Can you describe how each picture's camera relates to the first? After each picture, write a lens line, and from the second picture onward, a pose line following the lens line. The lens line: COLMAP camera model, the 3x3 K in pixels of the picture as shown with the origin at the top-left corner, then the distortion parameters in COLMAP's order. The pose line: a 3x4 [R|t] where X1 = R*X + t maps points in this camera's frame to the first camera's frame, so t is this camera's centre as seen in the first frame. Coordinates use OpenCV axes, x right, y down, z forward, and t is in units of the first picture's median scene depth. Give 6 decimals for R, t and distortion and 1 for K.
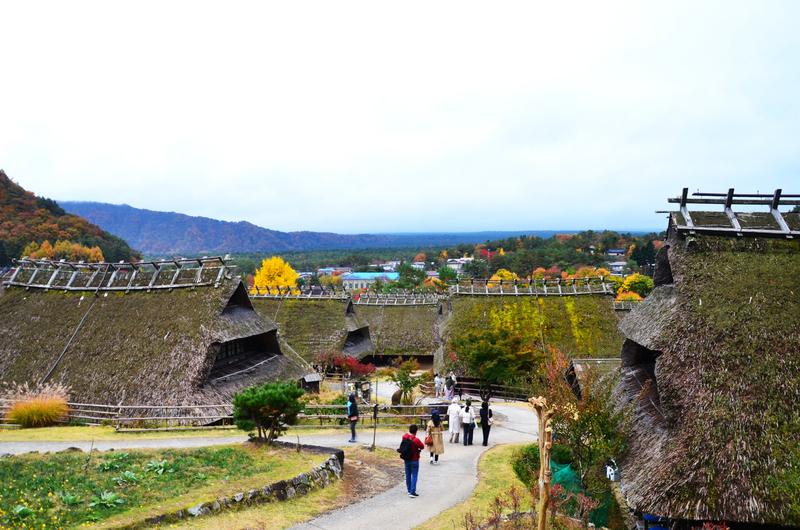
lens RADIAL K [[649.5, 0, 405.3], [0, 649.5, 268.1], [0, 0, 1]] dist [-0.124949, 0.107825]
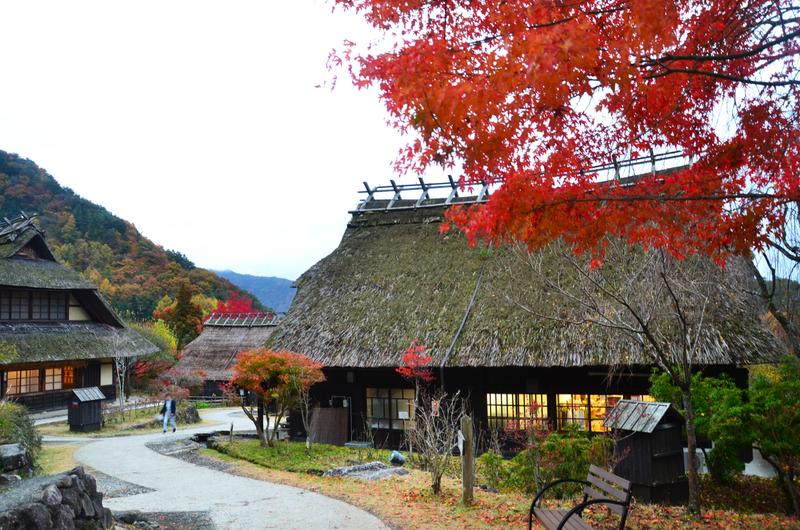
lens RADIAL K [[649.5, 0, 396.4], [0, 649.5, 264.1], [0, 0, 1]] dist [-0.124949, 0.107825]
pose [[0.988861, -0.024477, -0.146816, -0.107475], [0.008721, 0.994219, -0.107015, 0.013571], [0.148587, 0.104543, 0.983358, 0.112798]]
